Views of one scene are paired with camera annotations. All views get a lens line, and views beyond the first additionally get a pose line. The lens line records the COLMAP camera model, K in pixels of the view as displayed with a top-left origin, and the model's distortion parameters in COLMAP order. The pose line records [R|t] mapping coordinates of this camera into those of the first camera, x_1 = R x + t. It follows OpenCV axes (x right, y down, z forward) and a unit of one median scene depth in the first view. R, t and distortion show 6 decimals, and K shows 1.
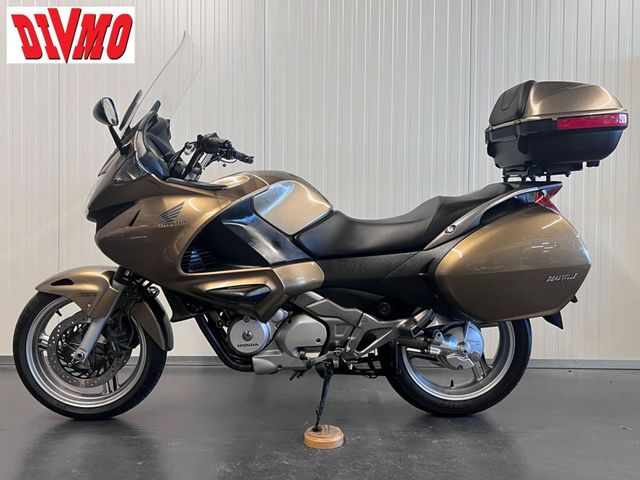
lens RADIAL K [[573.9, 0, 320.0], [0, 573.9, 240.0], [0, 0, 1]] dist [0.171642, -0.441330]
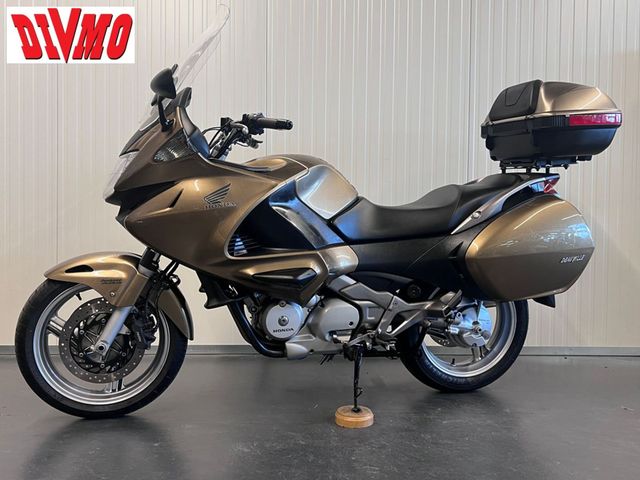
lens RADIAL K [[573.9, 0, 320.0], [0, 573.9, 240.0], [0, 0, 1]] dist [0.171642, -0.441330]
pose [[0.974860, 0.000865, 0.222816, -0.279103], [-0.001744, 0.999991, 0.003749, 0.022976], [-0.222810, -0.004043, 0.974853, 0.023694]]
